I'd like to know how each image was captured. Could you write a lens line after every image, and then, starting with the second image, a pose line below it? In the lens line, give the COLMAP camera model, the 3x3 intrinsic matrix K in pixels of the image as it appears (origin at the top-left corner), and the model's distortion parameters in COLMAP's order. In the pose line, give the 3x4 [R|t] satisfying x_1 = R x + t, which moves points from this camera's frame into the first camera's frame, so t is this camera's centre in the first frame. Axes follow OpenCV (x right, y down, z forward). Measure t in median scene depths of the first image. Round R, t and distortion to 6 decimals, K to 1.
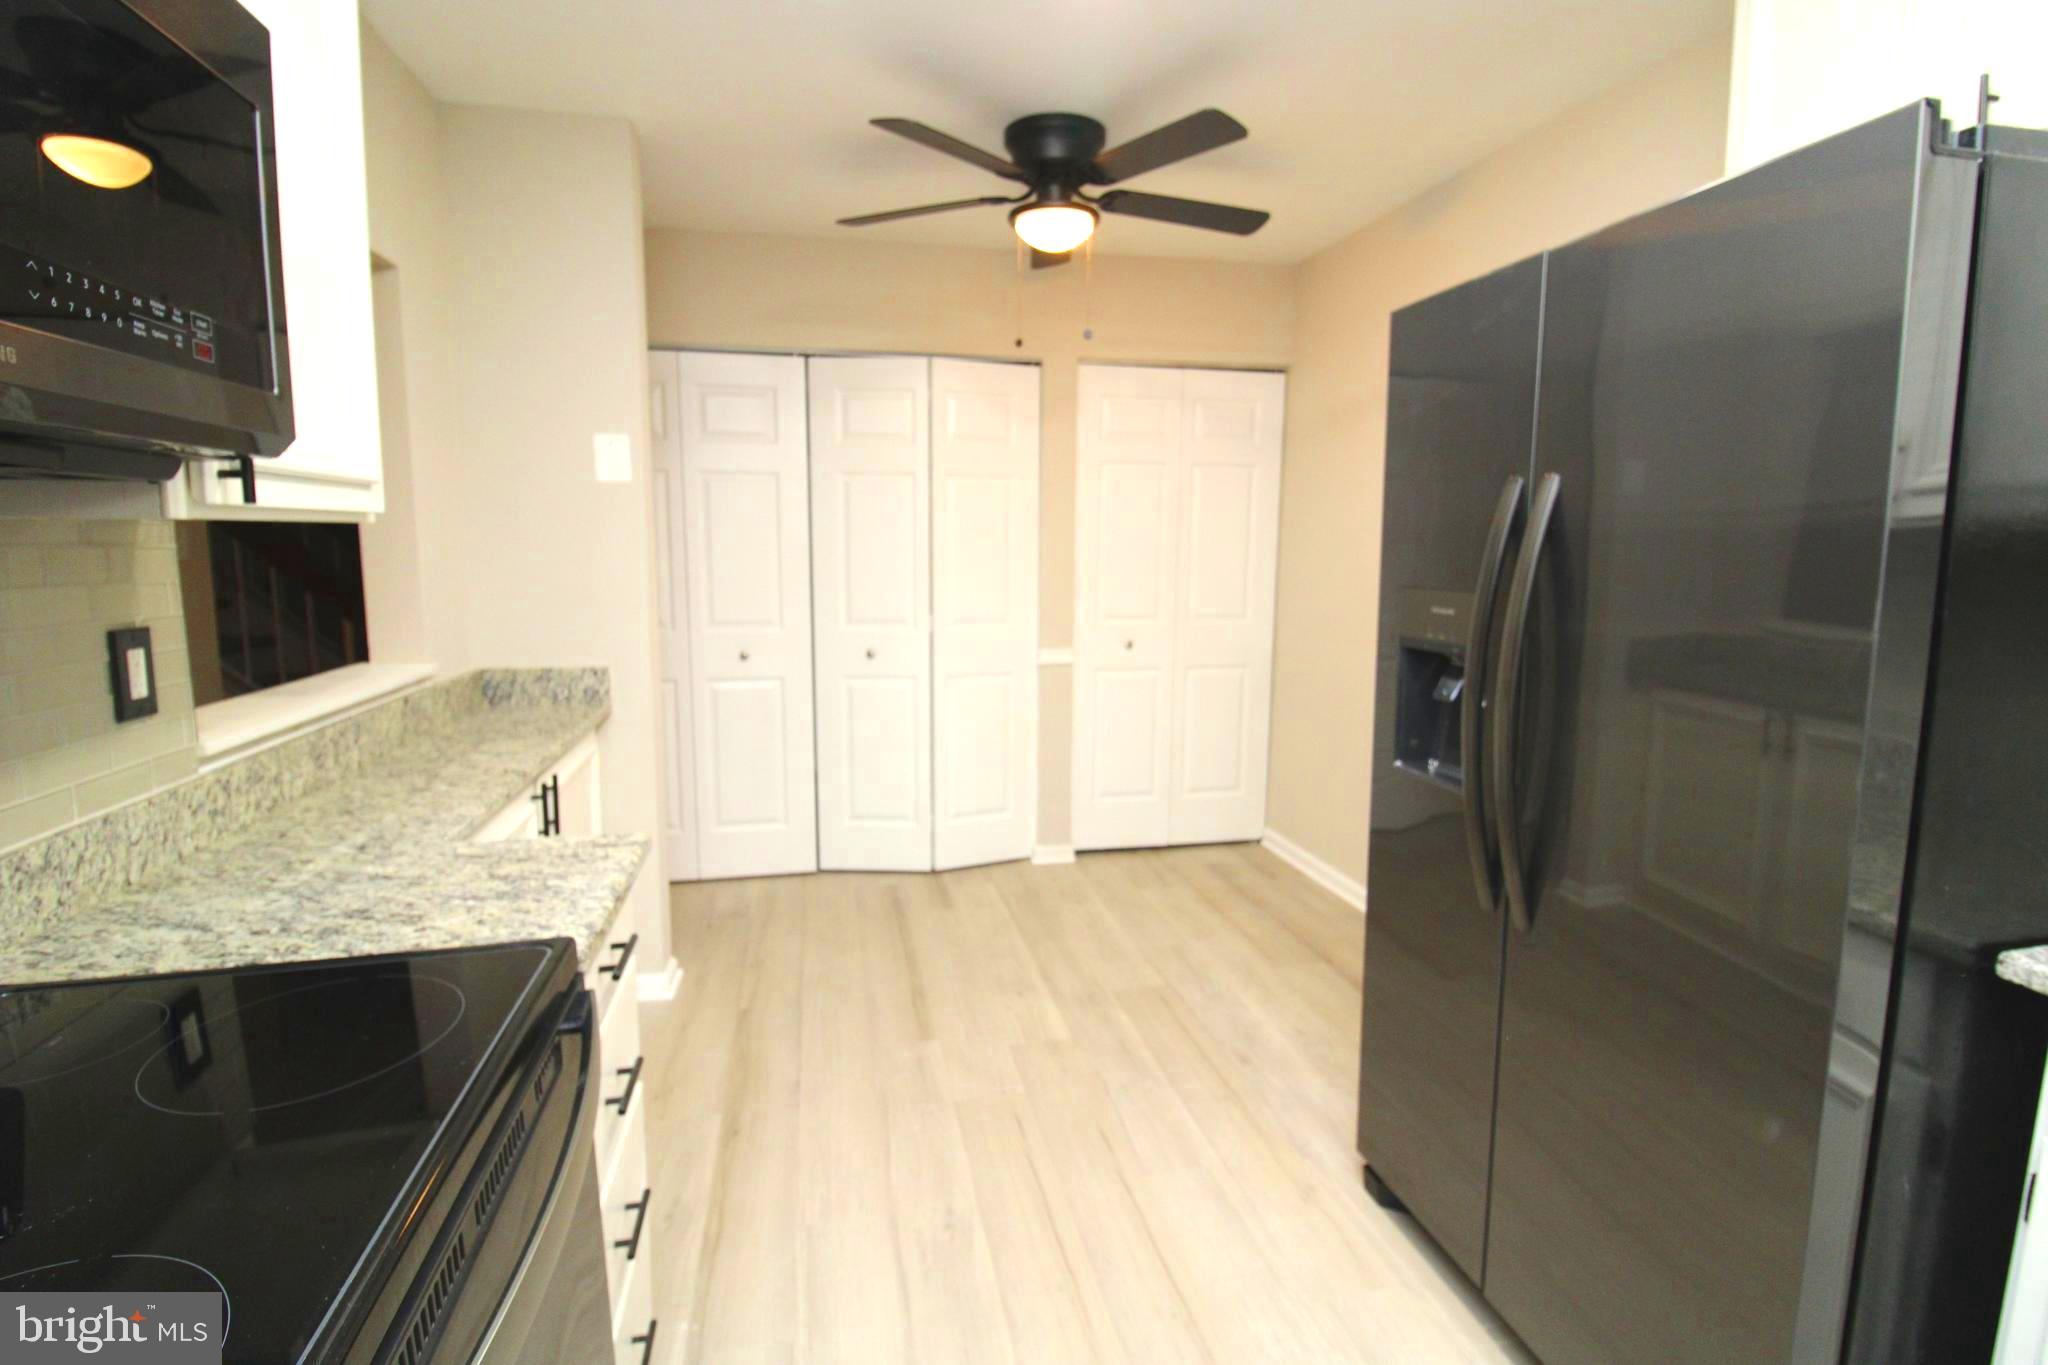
lens RADIAL K [[980.7, 0, 1026.7], [0, 980.7, 665.5], [0, 0, 1]] dist [-0.000016, -0.000190]
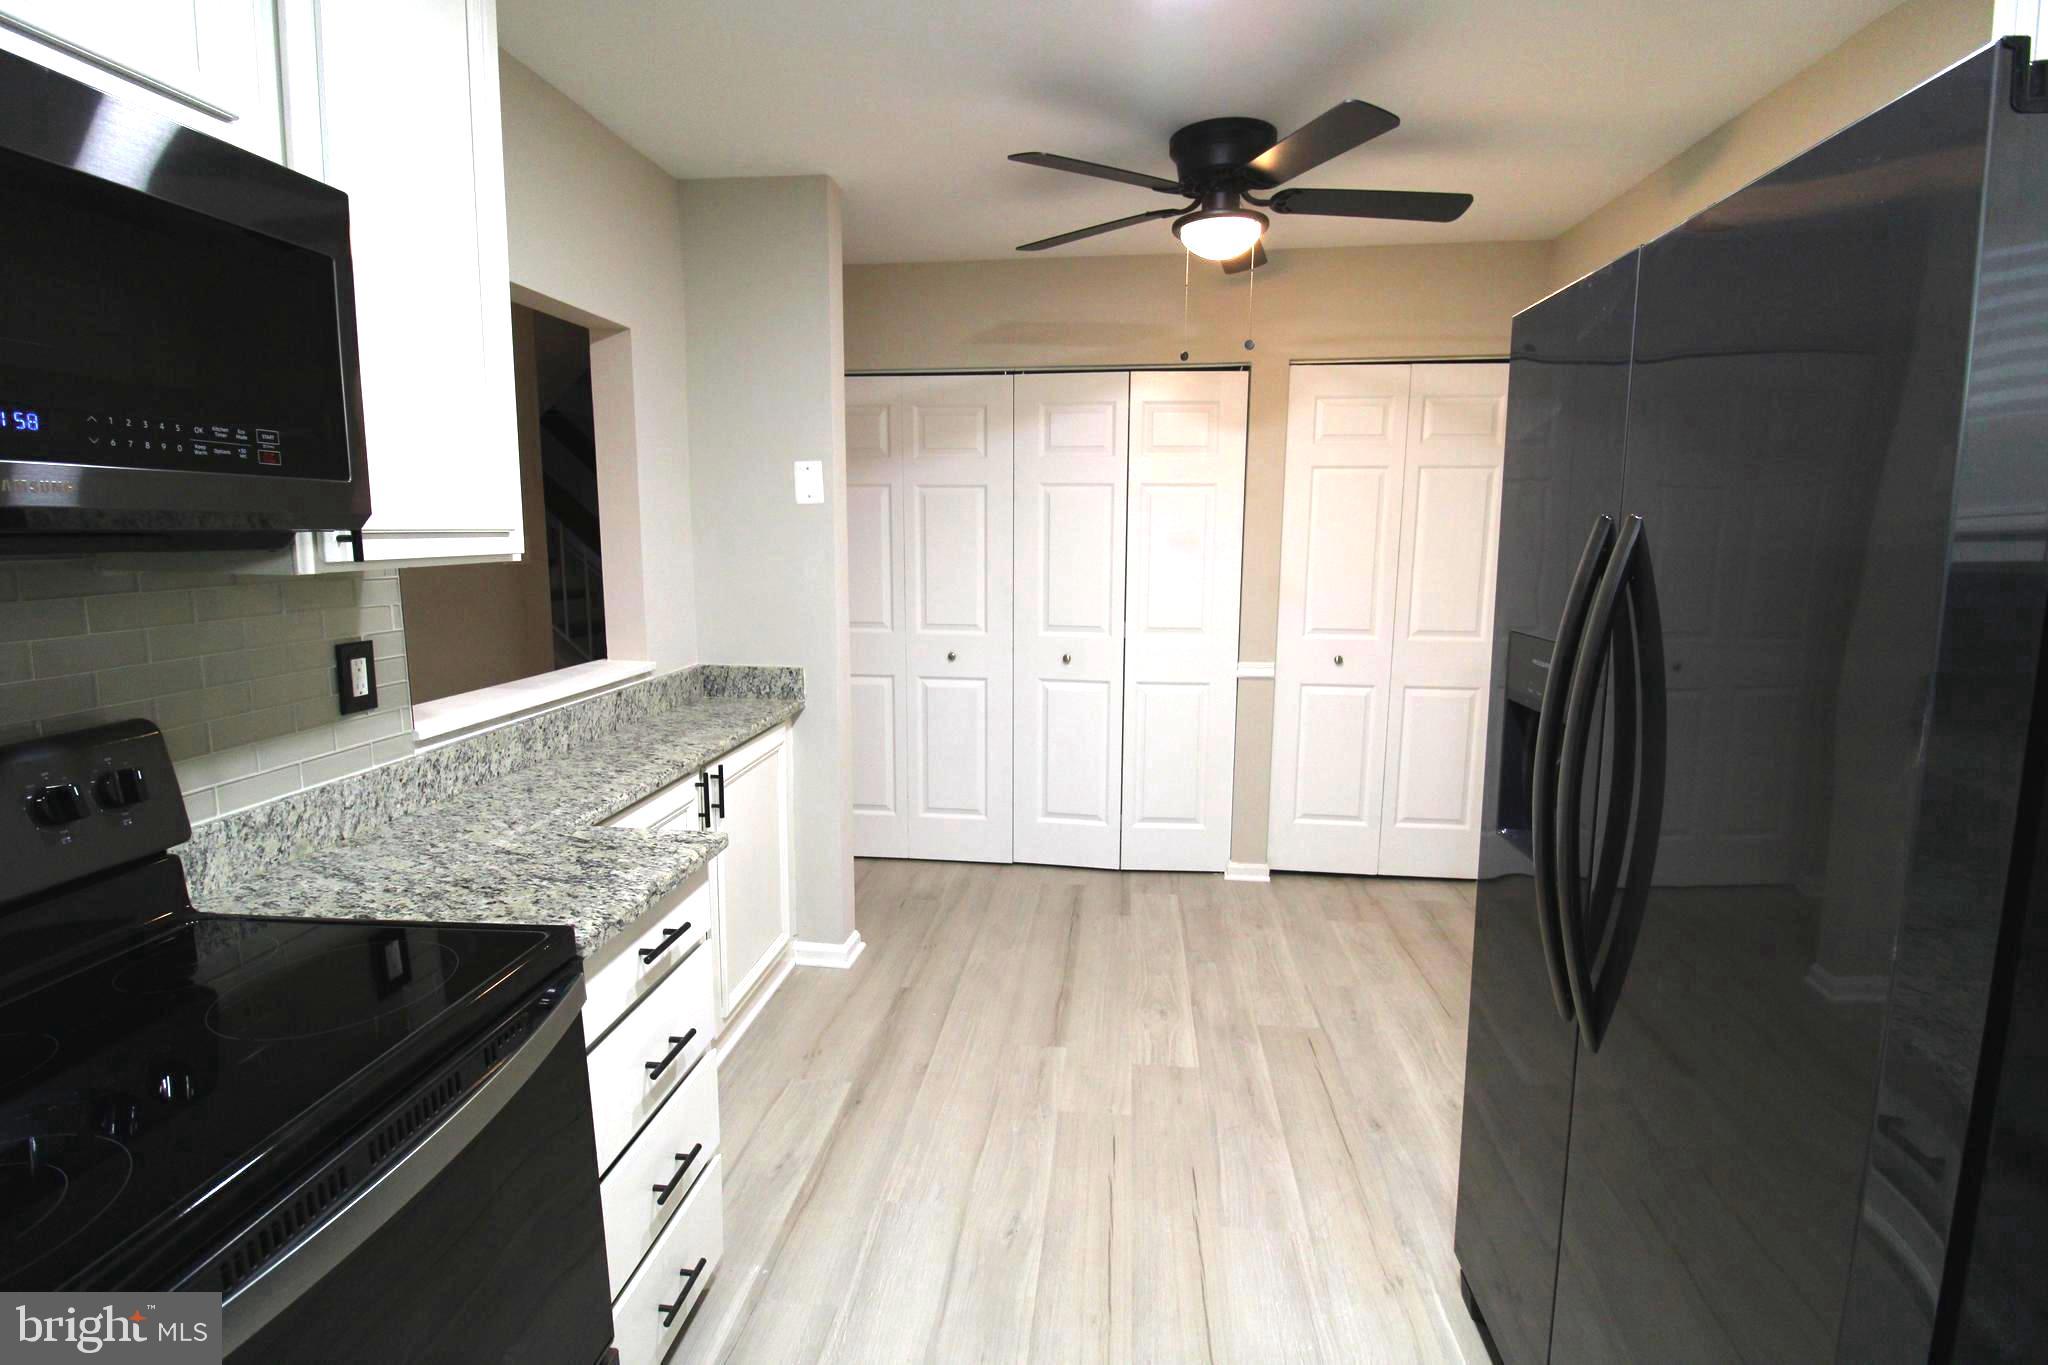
lens RADIAL K [[969.9, 0, 1025.3], [0, 969.9, 665.0], [0, 0, 1]] dist [0.000927, -0.000157]
pose [[0.948550, 0.044161, -0.313534, 0.233321], [-0.040147, 0.999008, 0.019253, -0.047562], [0.314073, -0.005675, 0.949382, 0.036955]]
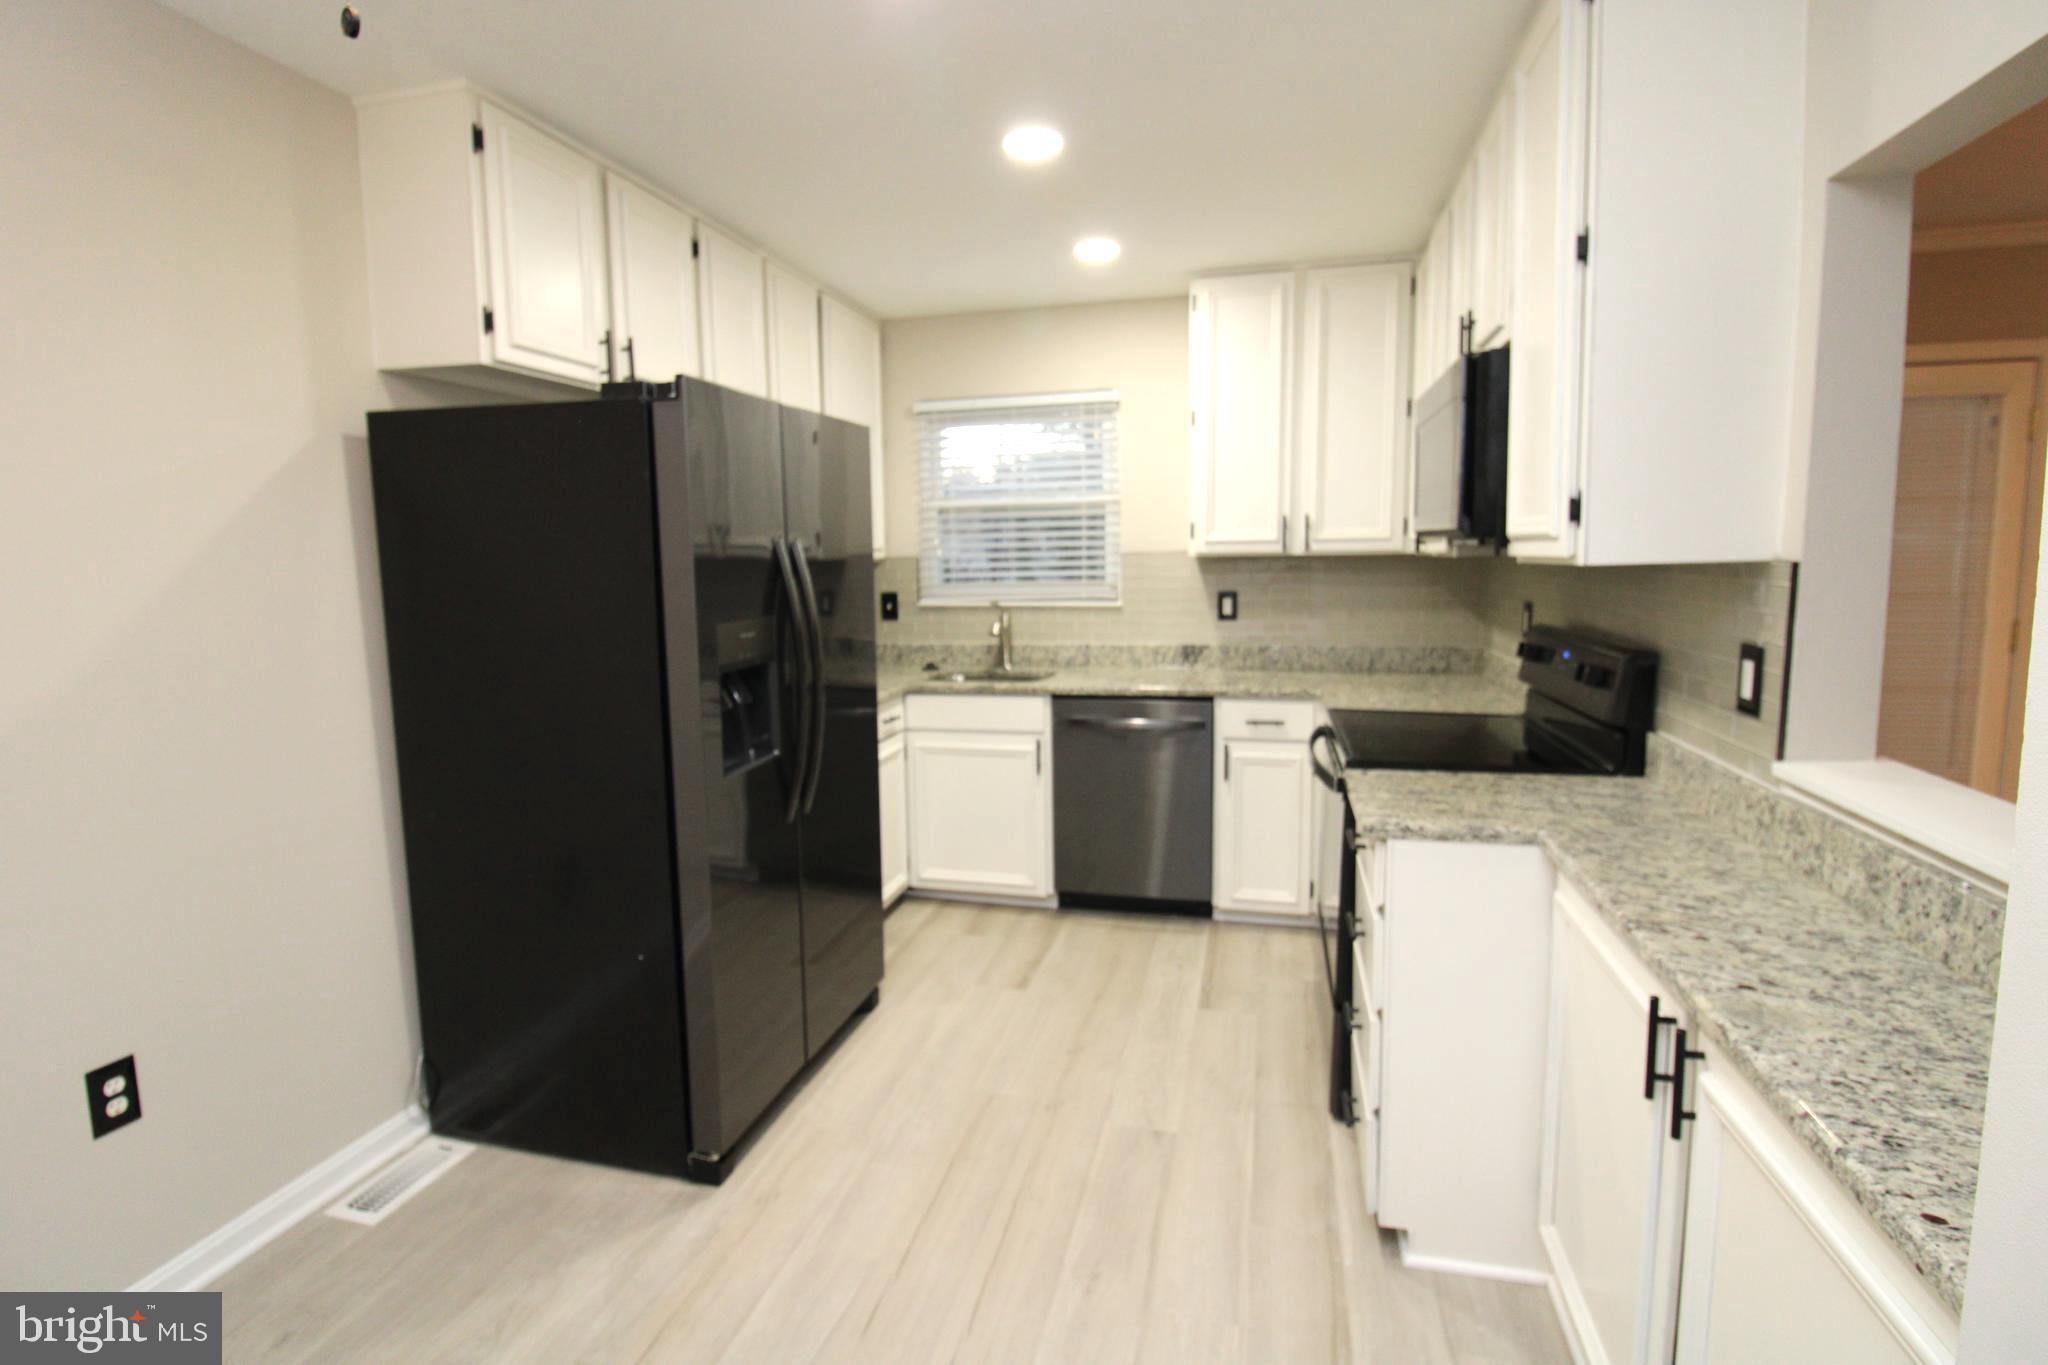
lens RADIAL K [[980.7, 0, 1026.7], [0, 980.7, 665.5], [0, 0, 1]] dist [-0.000016, -0.000190]
pose [[-0.895007, -0.043093, 0.443966, -0.436474], [0.068554, 0.970208, 0.232371, -0.262710], [-0.440753, 0.238409, -0.865389, 1.766798]]
